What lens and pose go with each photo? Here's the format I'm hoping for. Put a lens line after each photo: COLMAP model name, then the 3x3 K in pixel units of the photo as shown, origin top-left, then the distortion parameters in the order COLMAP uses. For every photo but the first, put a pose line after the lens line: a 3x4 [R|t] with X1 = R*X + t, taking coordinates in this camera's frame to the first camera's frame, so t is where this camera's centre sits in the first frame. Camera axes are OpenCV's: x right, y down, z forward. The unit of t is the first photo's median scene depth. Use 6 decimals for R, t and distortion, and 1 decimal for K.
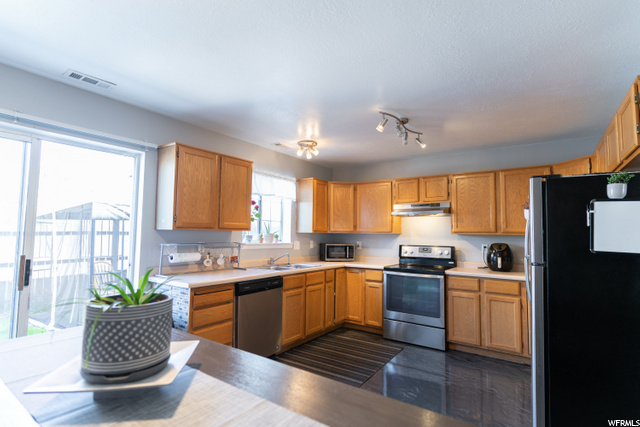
lens RADIAL K [[319.3, 0, 320.0], [0, 319.3, 213.5], [0, 0, 1]] dist [-0.000808, 0.000017]
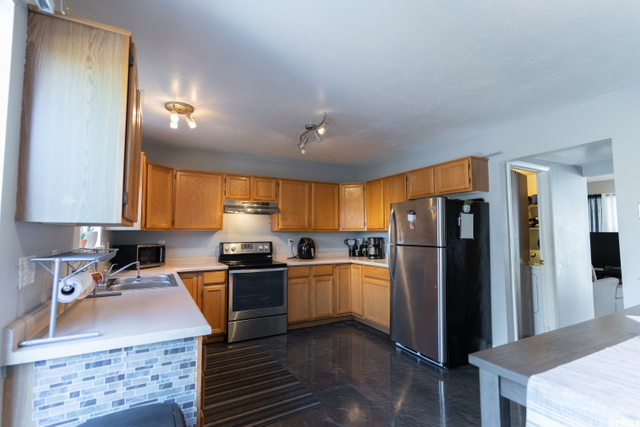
lens RADIAL K [[303.4, 0, 320.0], [0, 303.4, 213.5], [0, 0, 1]] dist [0.000135, 0.000474]
pose [[0.442472, 0.045798, 0.895612, -0.531801], [-0.050924, 0.998367, -0.025894, 0.025044], [-0.895335, -0.034151, 0.444081, 0.414797]]
